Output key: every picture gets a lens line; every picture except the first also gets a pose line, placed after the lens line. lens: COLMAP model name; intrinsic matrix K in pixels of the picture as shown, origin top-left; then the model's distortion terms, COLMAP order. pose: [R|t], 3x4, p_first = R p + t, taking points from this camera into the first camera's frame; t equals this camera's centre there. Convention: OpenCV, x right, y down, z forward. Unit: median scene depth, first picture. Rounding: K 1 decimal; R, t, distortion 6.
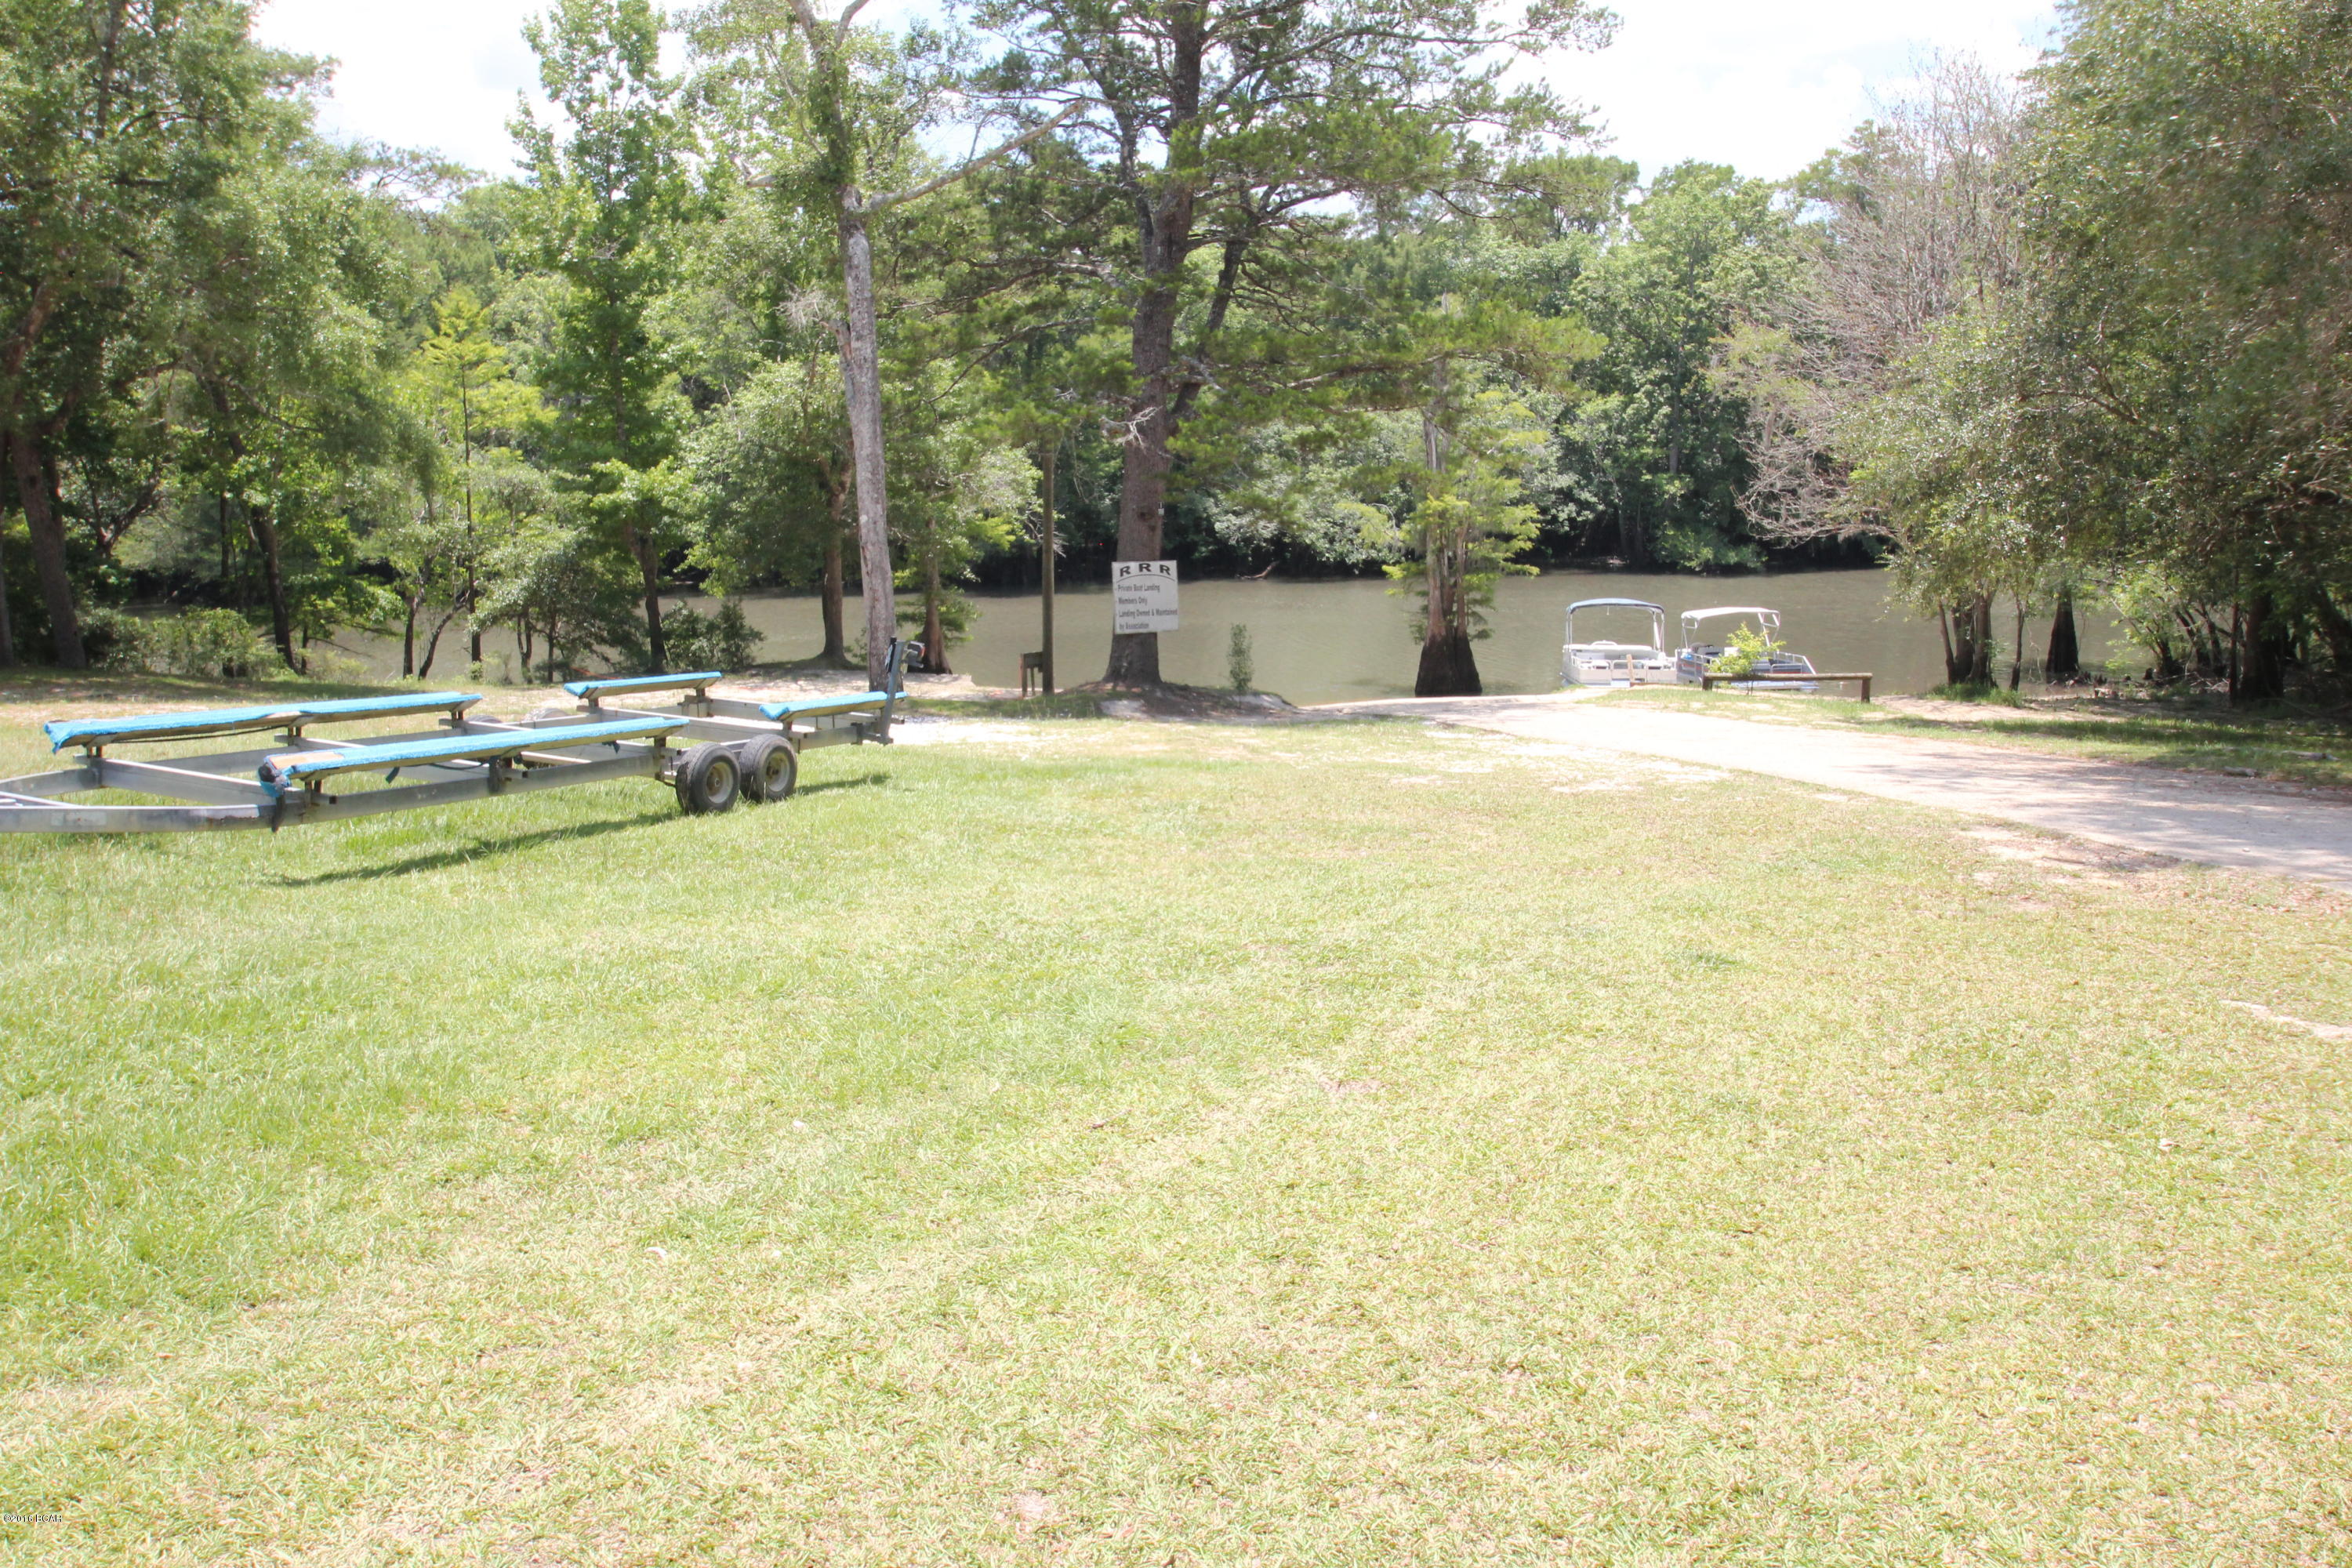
lens RADIAL K [[1774.8, 0, 1176.0], [0, 1774.8, 784.0], [0, 0, 1]] dist [-0.004143, -0.000264]
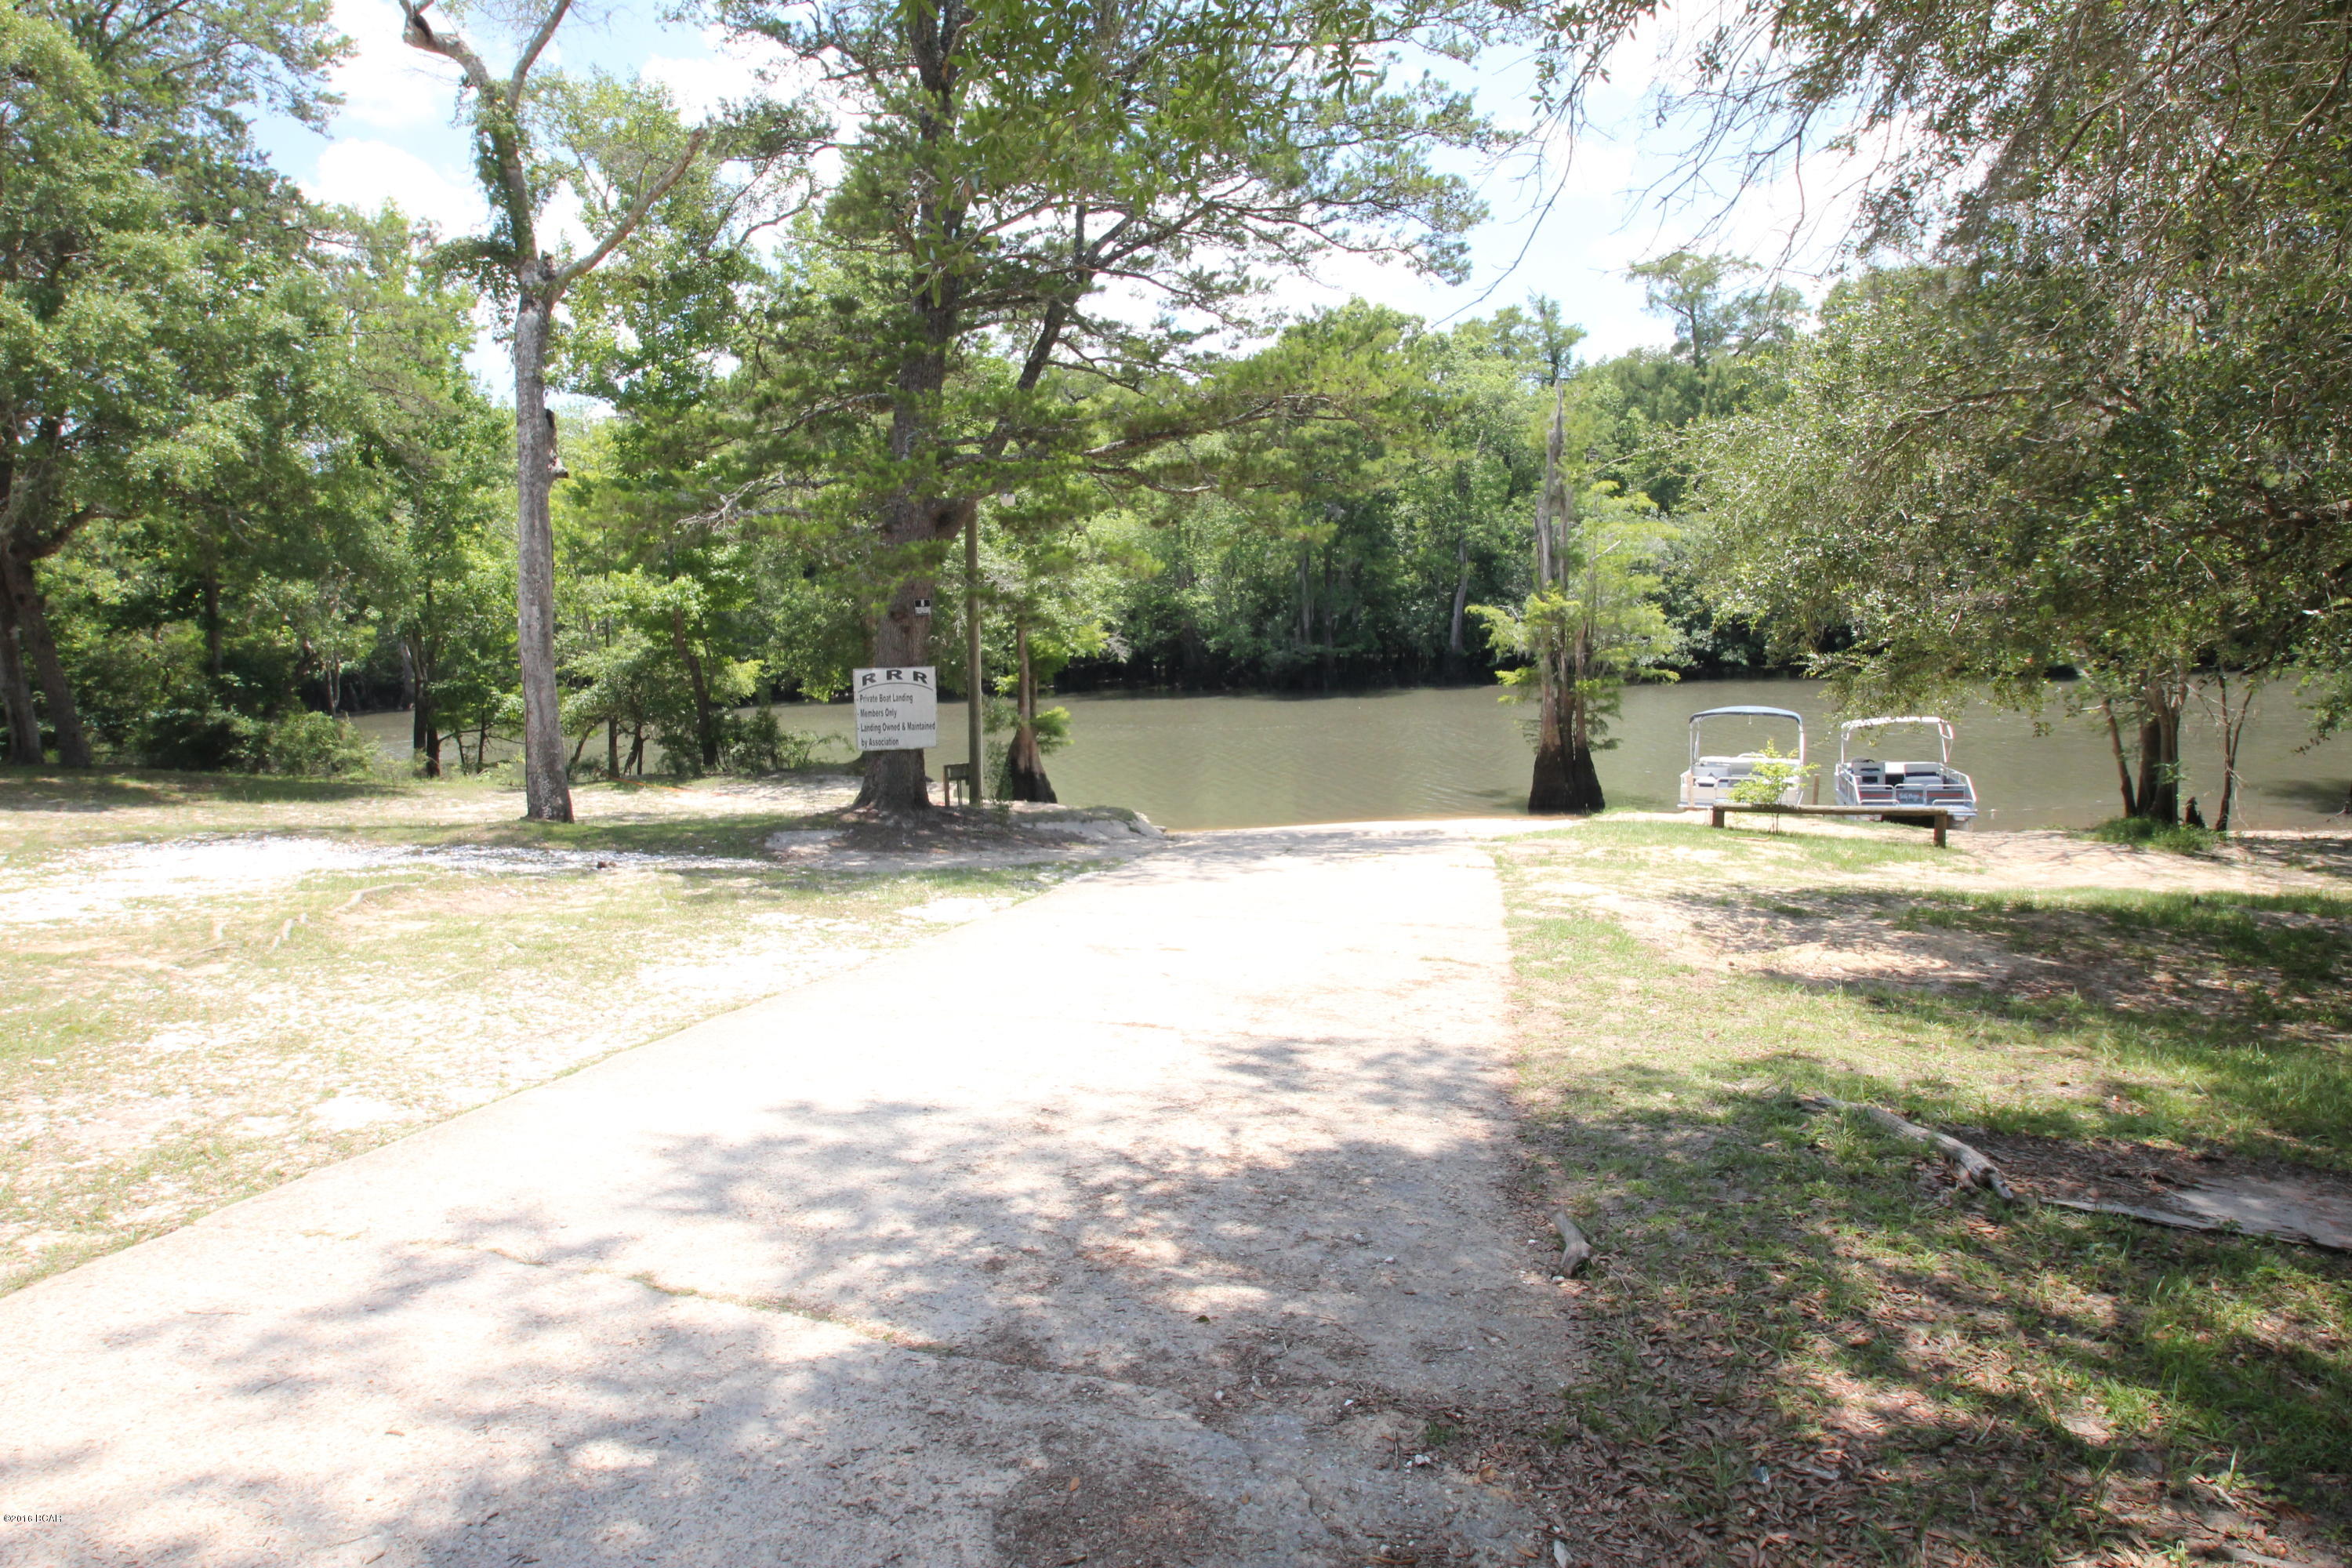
lens RADIAL K [[1486.9, 0, 1176.0], [0, 1486.9, 784.0], [0, 0, 1]] dist [-0.000641, -0.000215]
pose [[0.955216, 0.019586, -0.295260, 0.188227], [-0.033332, 0.998579, -0.041591, -0.024273], [0.294026, 0.049570, 0.954511, 0.196519]]
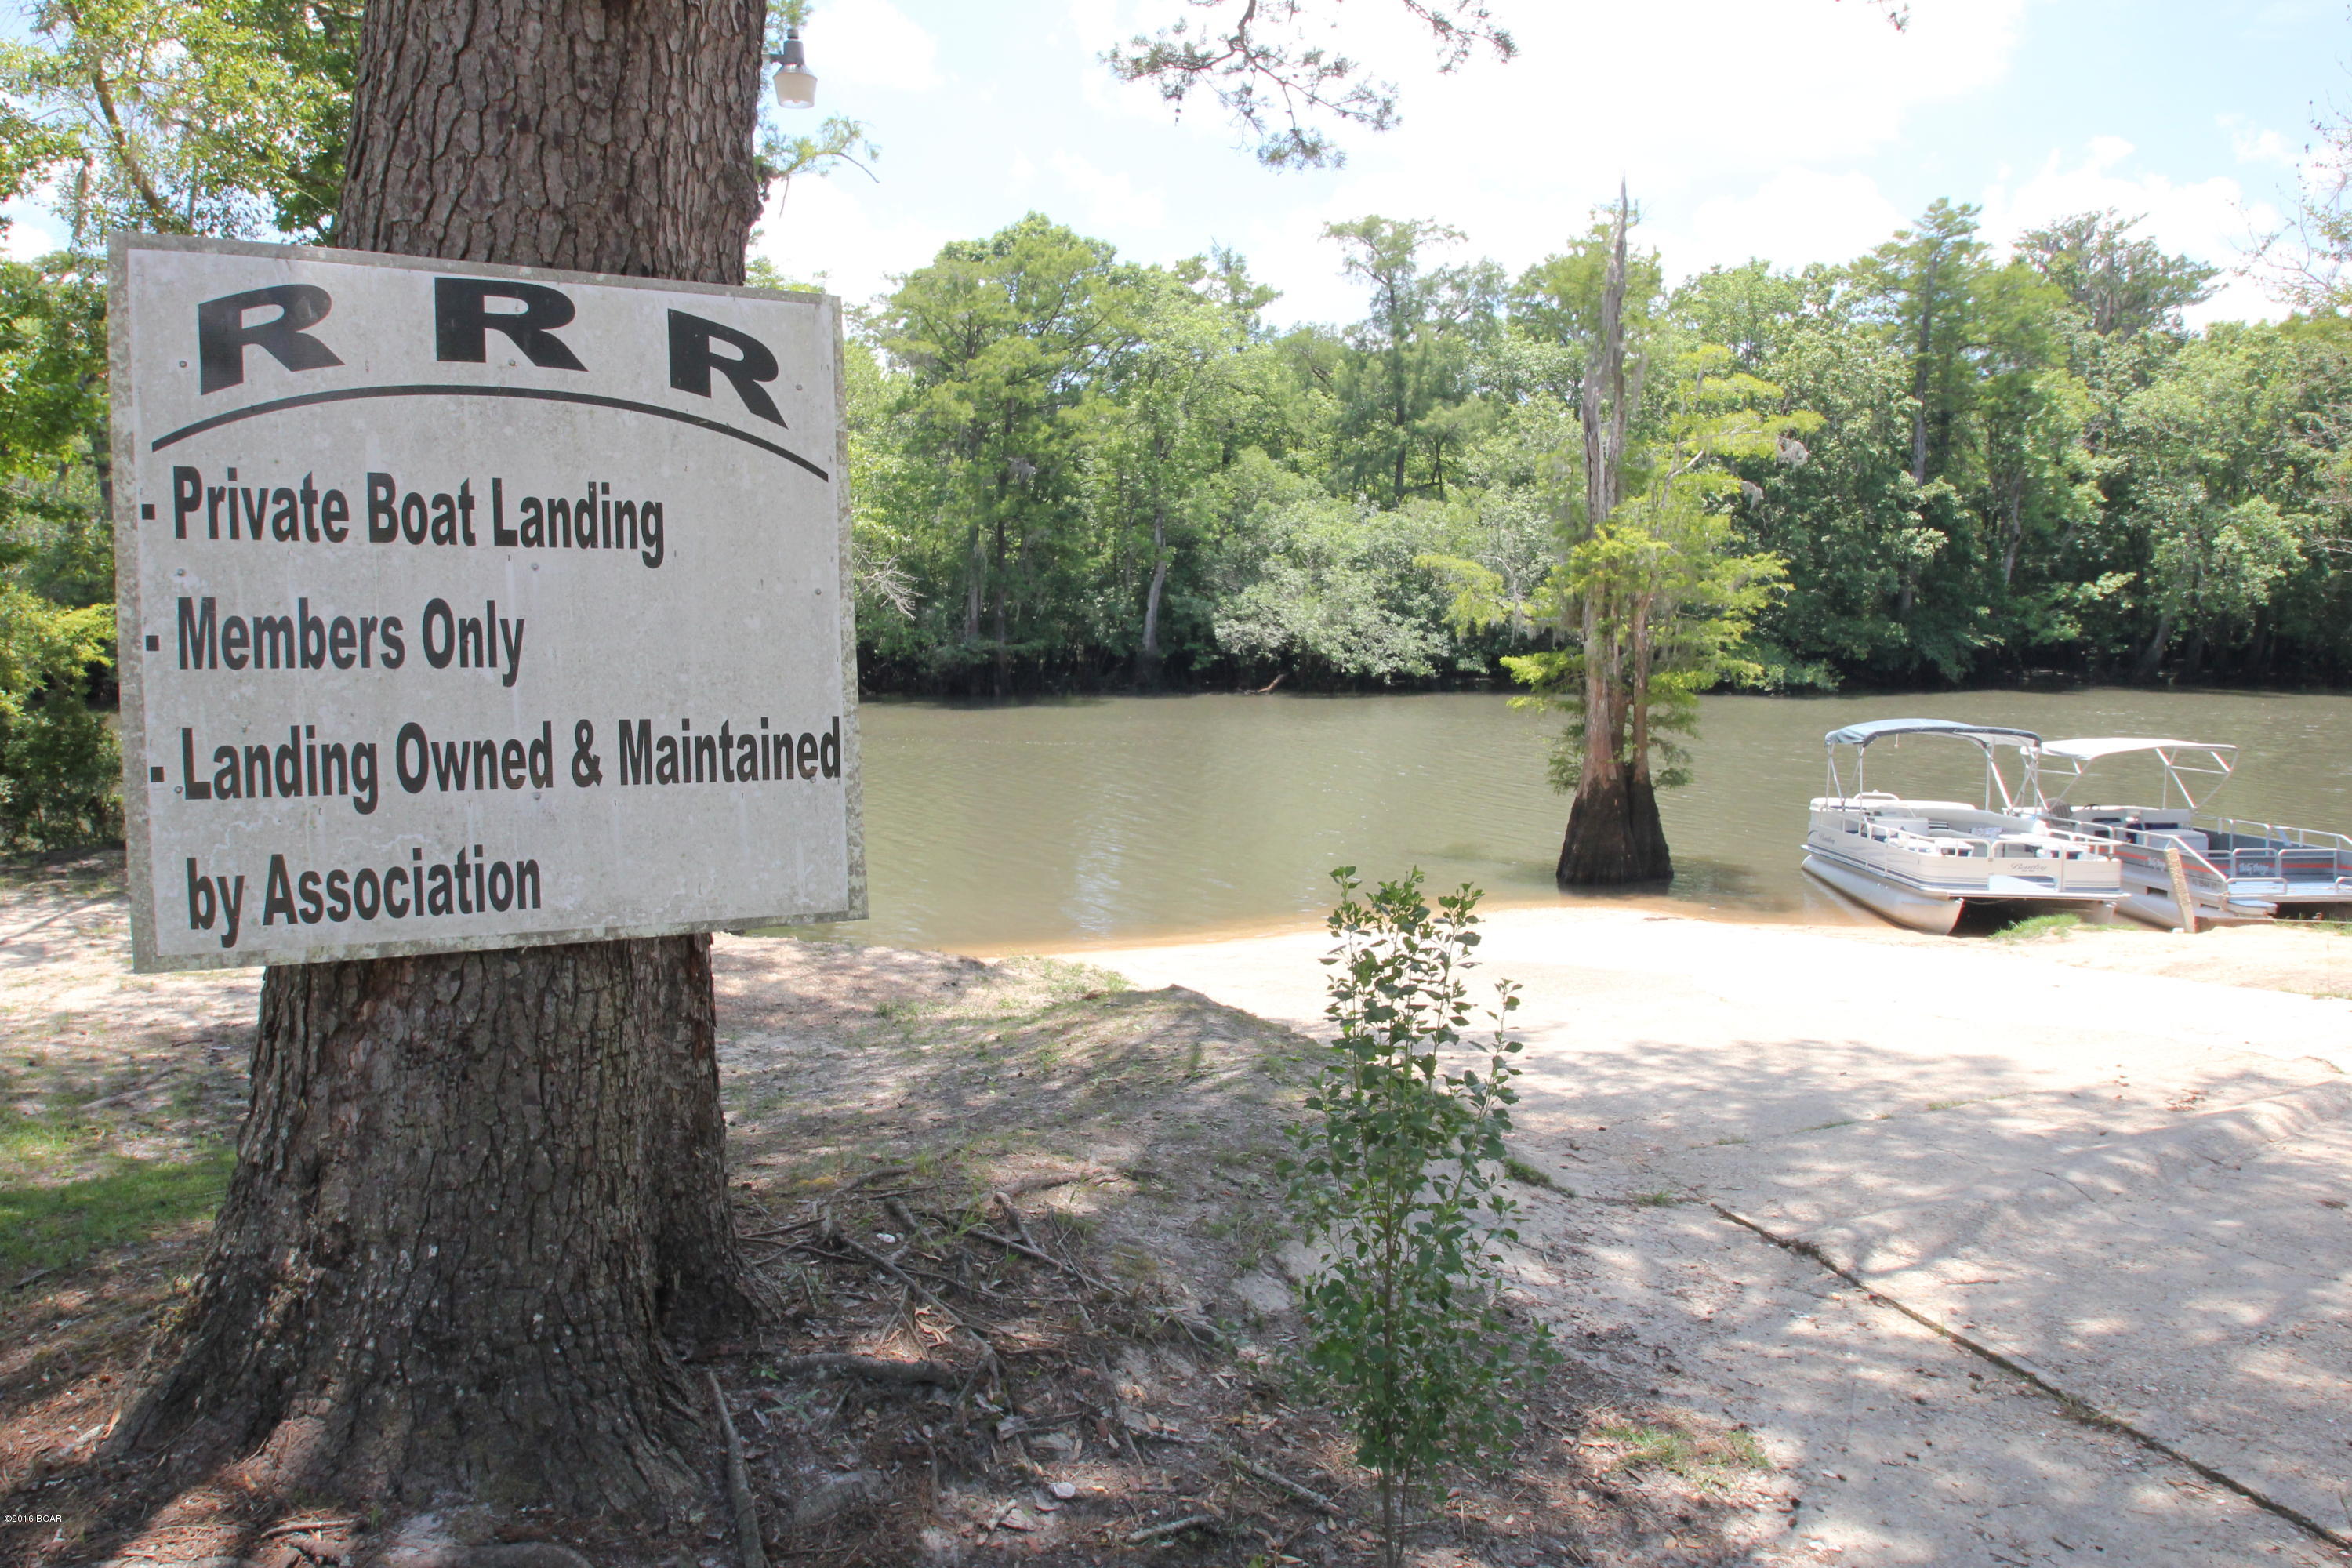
lens RADIAL K [[1486.9, 0, 1176.0], [0, 1486.9, 784.0], [0, 0, 1]] dist [-0.000641, -0.000215]
pose [[0.999860, 0.016297, -0.003820, 0.012679], [-0.016494, 0.998120, -0.059029, -0.051483], [0.002851, 0.059084, 0.998249, 0.519688]]
